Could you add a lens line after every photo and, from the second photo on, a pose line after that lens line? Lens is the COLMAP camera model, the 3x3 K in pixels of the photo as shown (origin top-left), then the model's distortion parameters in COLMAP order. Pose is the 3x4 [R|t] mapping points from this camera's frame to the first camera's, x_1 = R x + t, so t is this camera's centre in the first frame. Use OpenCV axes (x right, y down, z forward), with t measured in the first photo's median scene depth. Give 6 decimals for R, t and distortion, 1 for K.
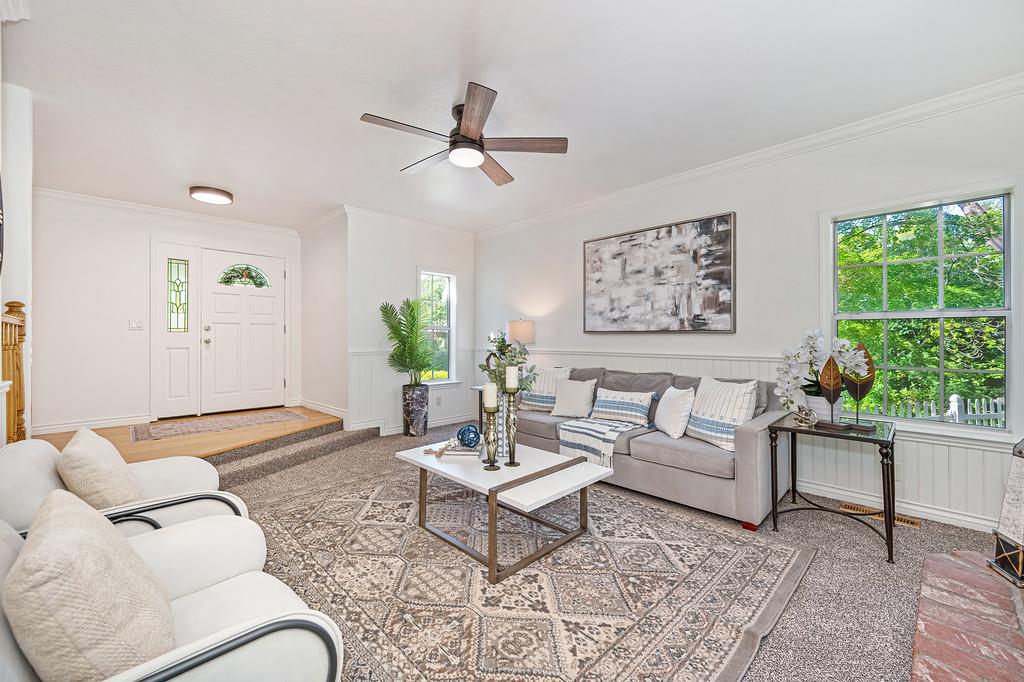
lens RADIAL K [[407.1, 0, 512.5], [0, 407.1, 332.8], [0, 0, 1]] dist [0.001449, 0.000124]
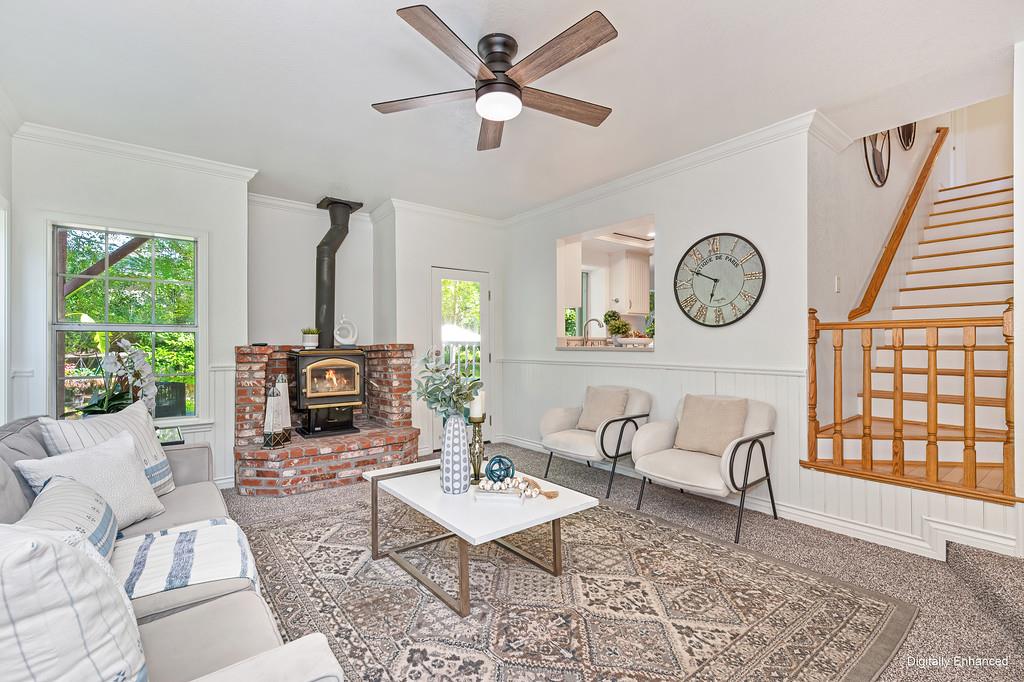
lens RADIAL K [[451.7, 0, 515.8], [0, 451.7, 342.6], [0, 0, 1]] dist [0.003716, -0.000597]
pose [[-0.994349, 0.009382, 0.105743, -0.165382], [0.007545, 0.999814, -0.017761, 0.017419], [-0.105890, -0.016863, -0.994235, 1.321535]]
